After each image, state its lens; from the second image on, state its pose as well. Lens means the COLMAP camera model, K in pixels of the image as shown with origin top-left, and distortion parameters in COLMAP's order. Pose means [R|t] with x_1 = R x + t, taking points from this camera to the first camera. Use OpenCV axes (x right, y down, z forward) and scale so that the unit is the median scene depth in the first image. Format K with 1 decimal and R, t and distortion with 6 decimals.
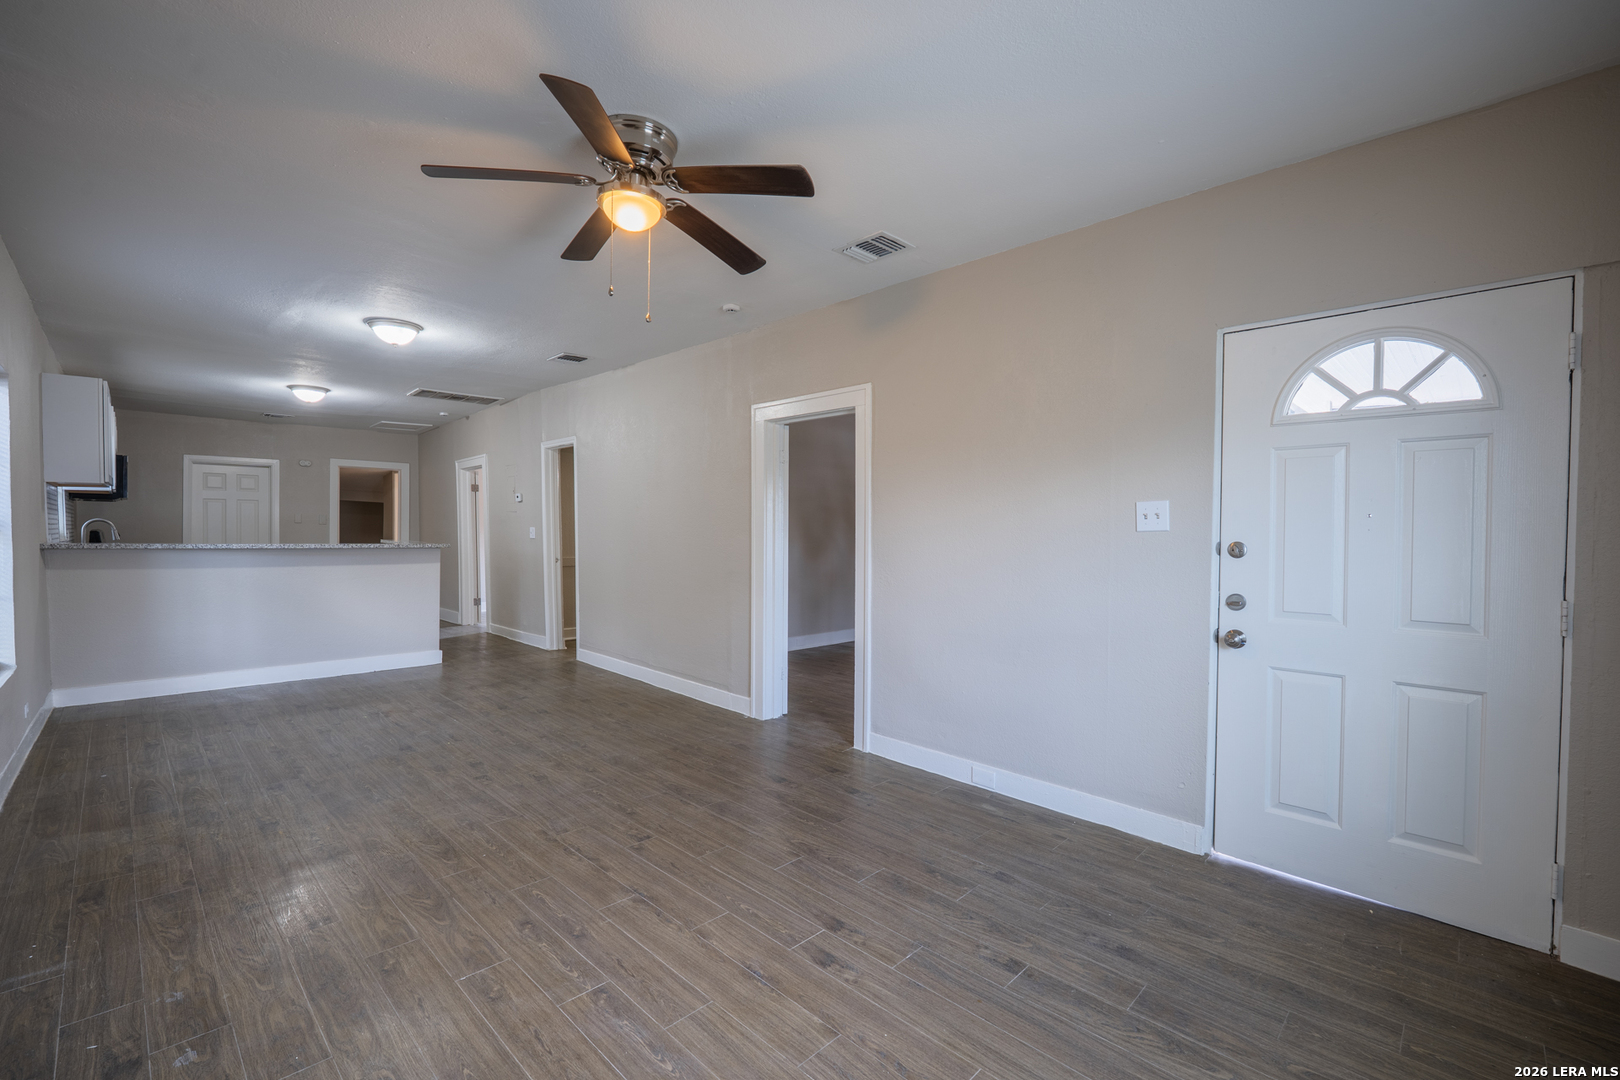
lens RADIAL K [[681.9, 0, 785.7], [0, 681.9, 547.0], [0, 0, 1]] dist [0.001689, -0.000029]
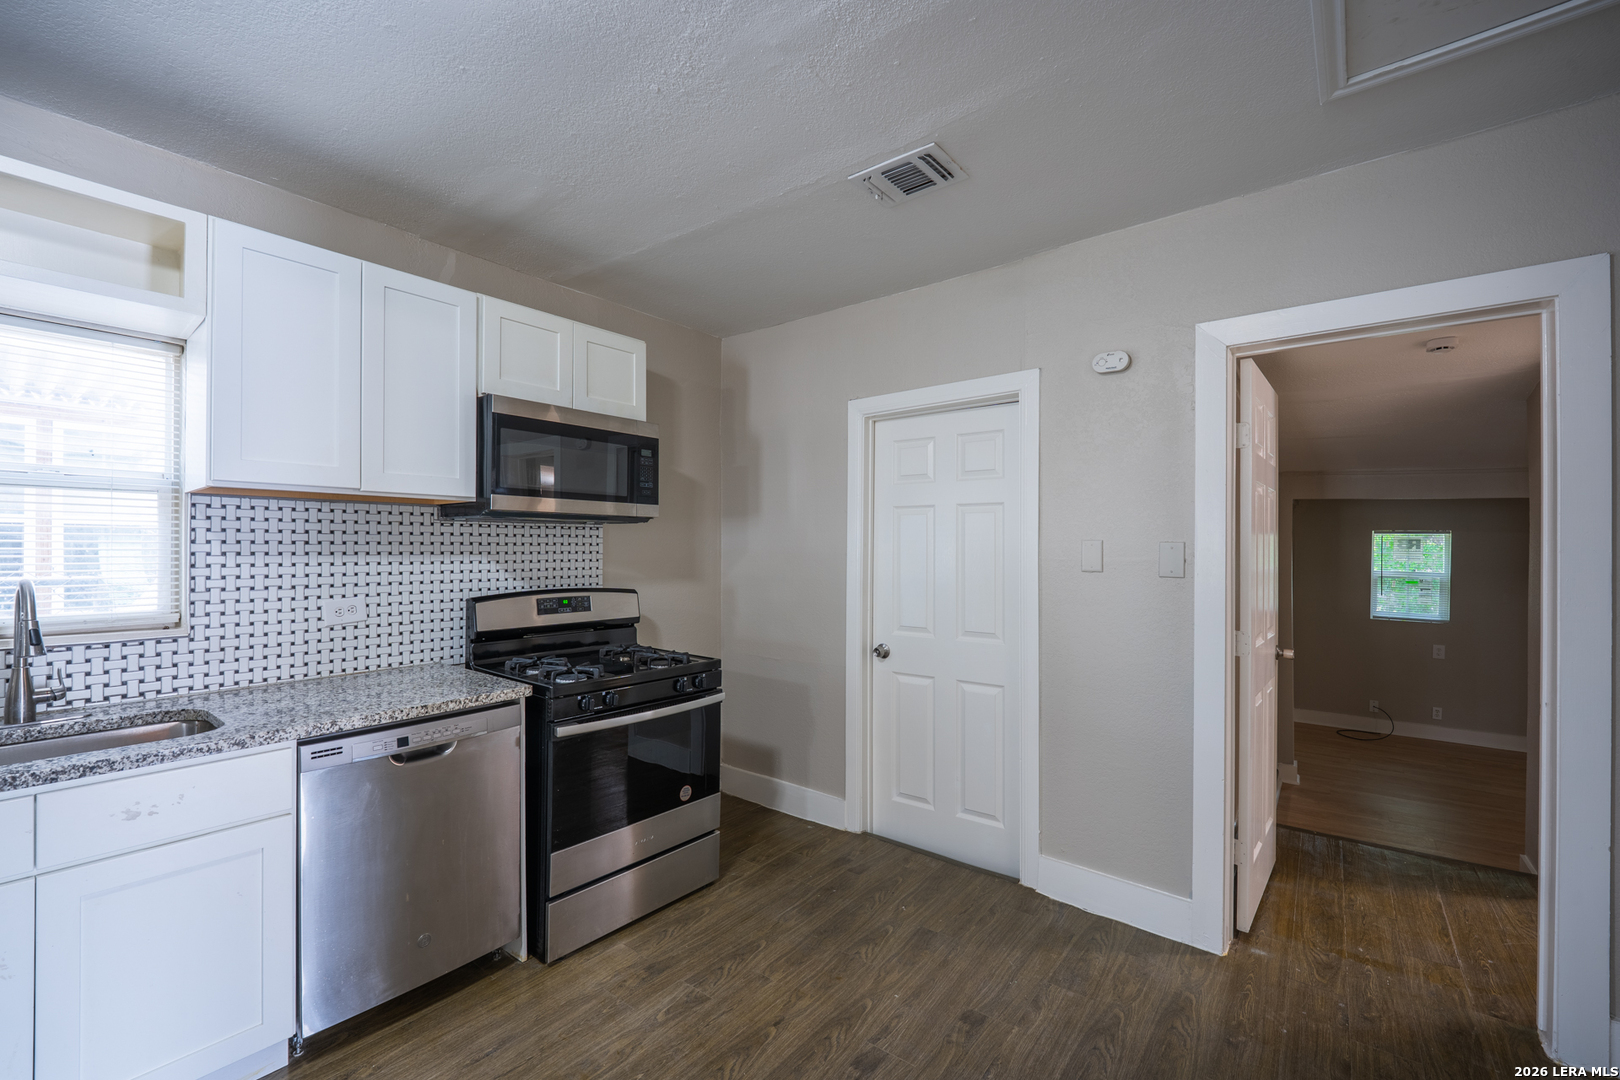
lens RADIAL K [[679.4, 0, 794.3], [0, 679.4, 541.7], [0, 0, 1]] dist [-0.002184, -0.006675]
pose [[0.124981, -0.018132, -0.991993, -1.115900], [-0.022005, 0.999536, -0.021043, -0.098352], [0.991915, 0.024459, 0.124524, 2.118776]]
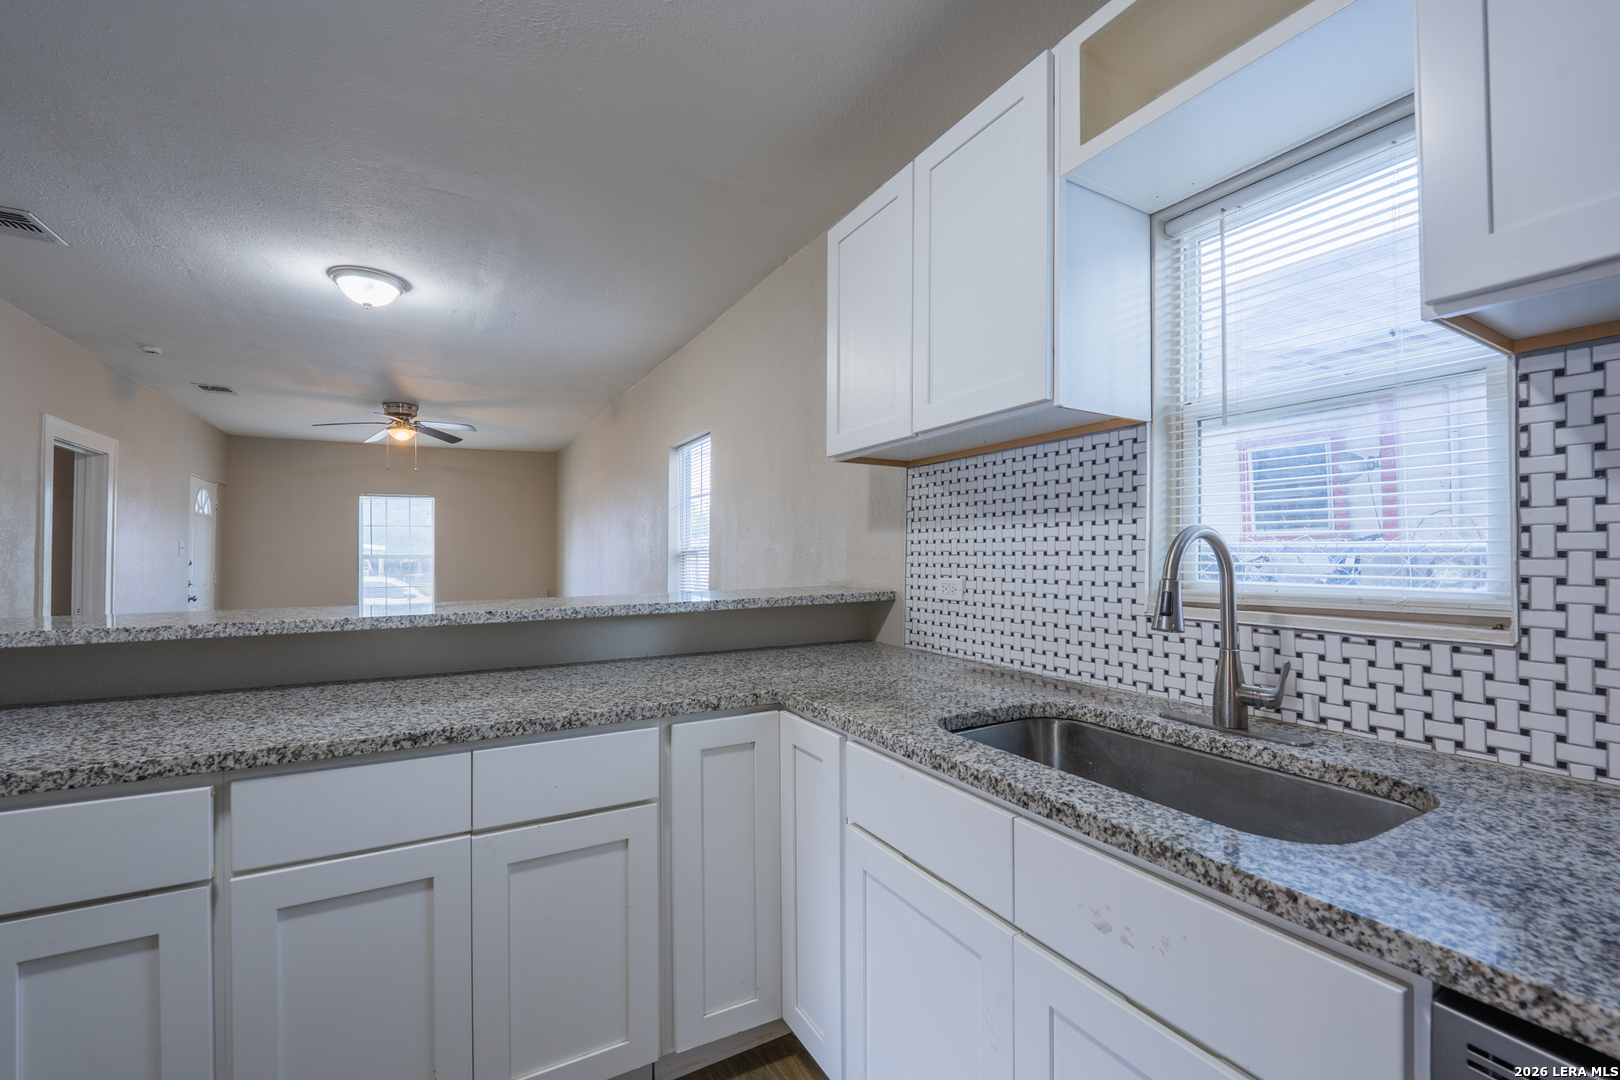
lens RADIAL K [[669.4, 0, 798.3], [0, 669.4, 542.9], [0, 0, 1]] dist [-0.002131, -0.006158]
pose [[-0.966437, -0.003283, 0.256884, -1.546165], [-0.001070, 0.999961, 0.008753, -0.063307], [-0.256903, 0.008185, -0.966402, 2.018476]]
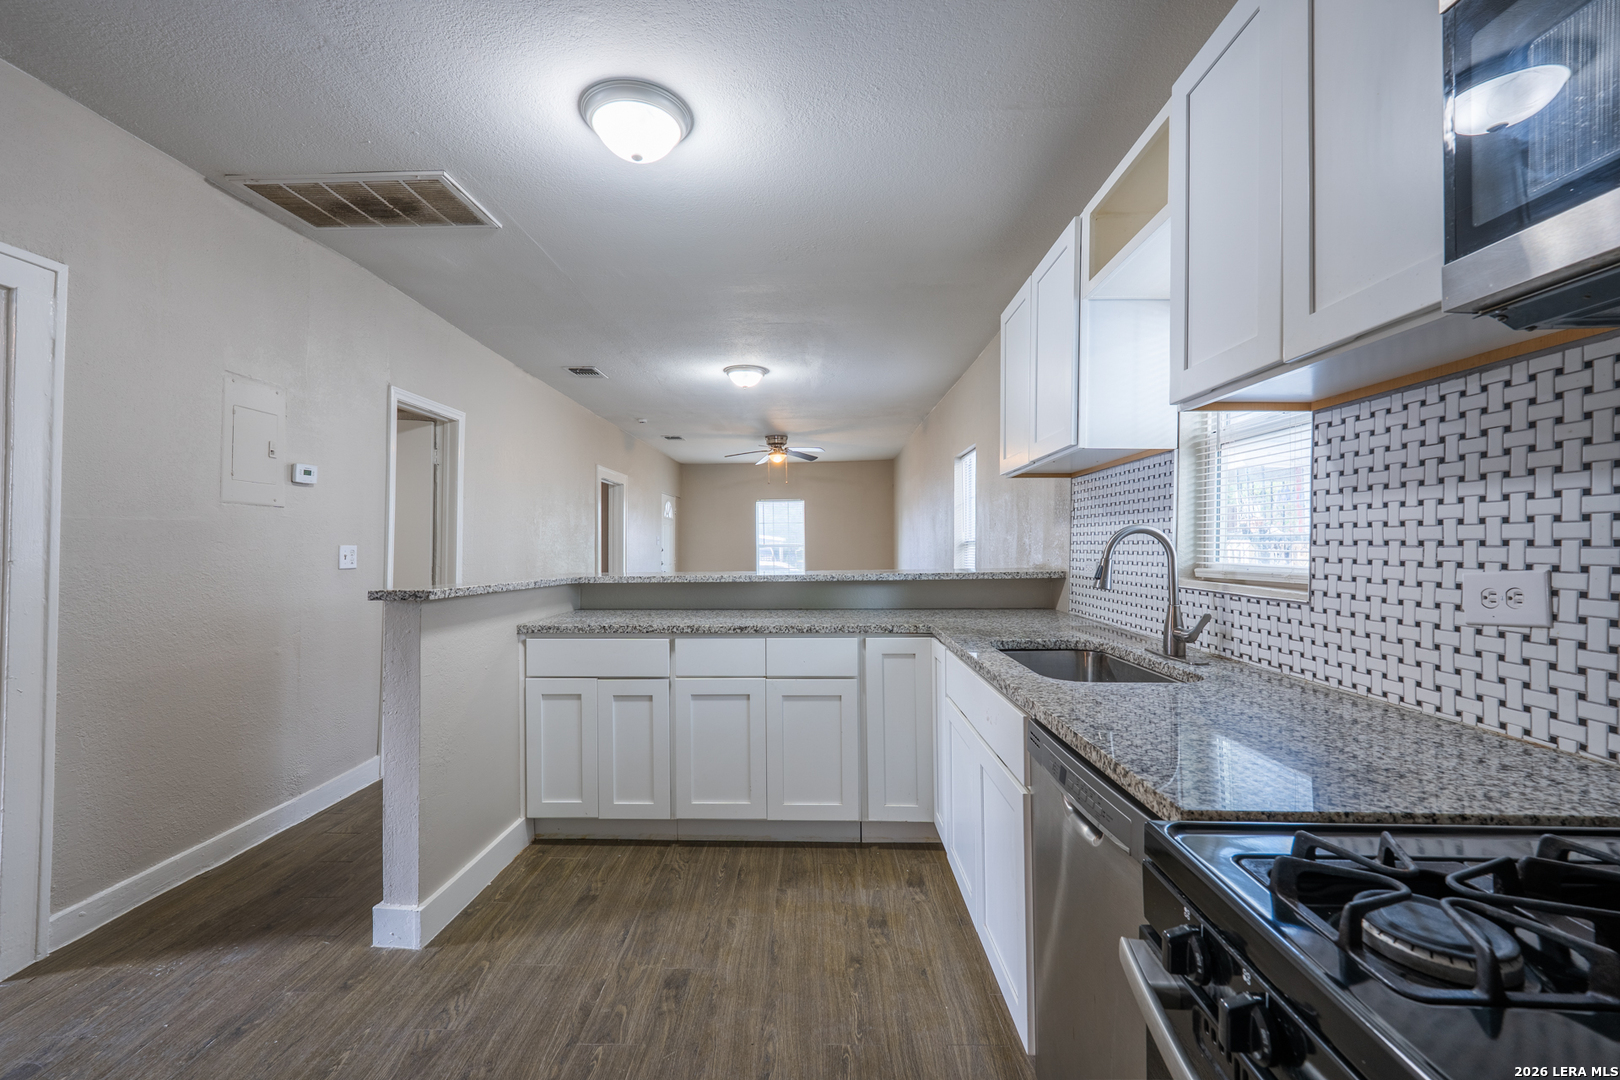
lens RADIAL K [[655.9, 0, 797.6], [0, 655.9, 542.2], [0, 0, 1]] dist [0.010864, -0.005506]
pose [[-0.698782, -0.005075, 0.715316, -1.842896], [0.013069, 0.999717, 0.019859, -0.069666], [-0.715215, 0.023225, -0.698518, 2.207603]]
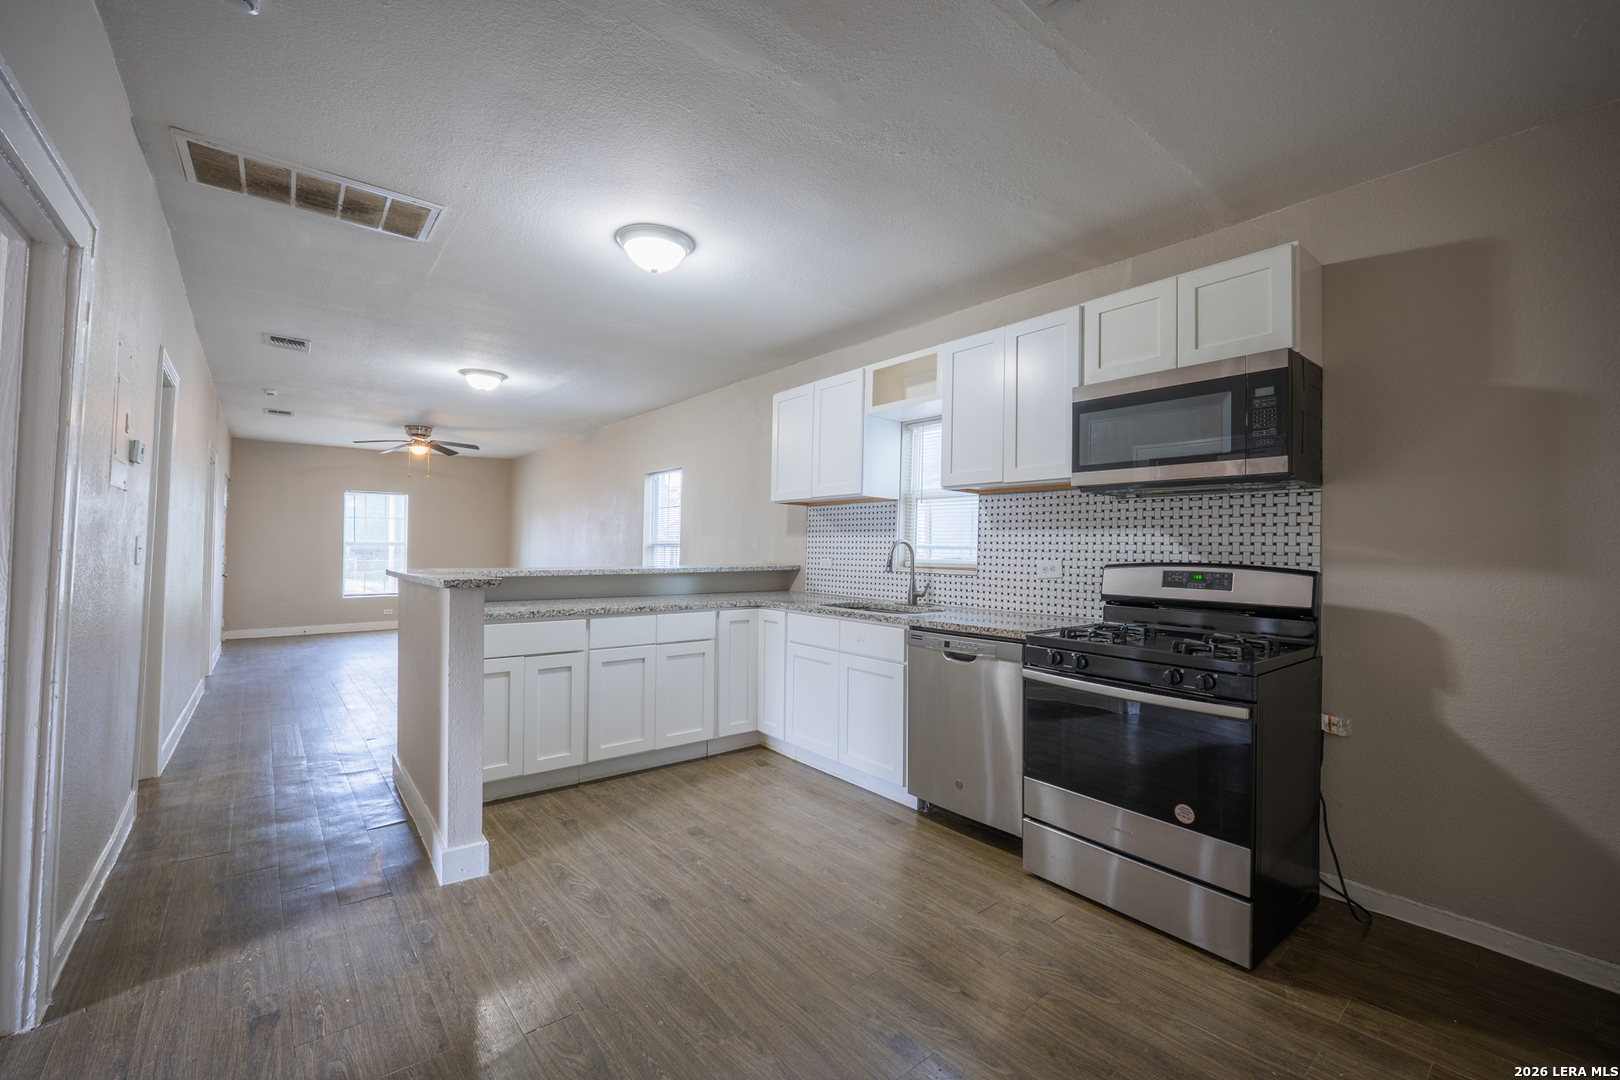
lens RADIAL K [[669.4, 0, 798.3], [0, 669.4, 542.9], [0, 0, 1]] dist [-0.002131, -0.006158]
pose [[-0.995806, -0.022848, 0.088595, -1.585052], [-0.021604, 0.999654, 0.014978, -0.076374], [-0.088906, 0.013001, -0.995955, 2.719977]]
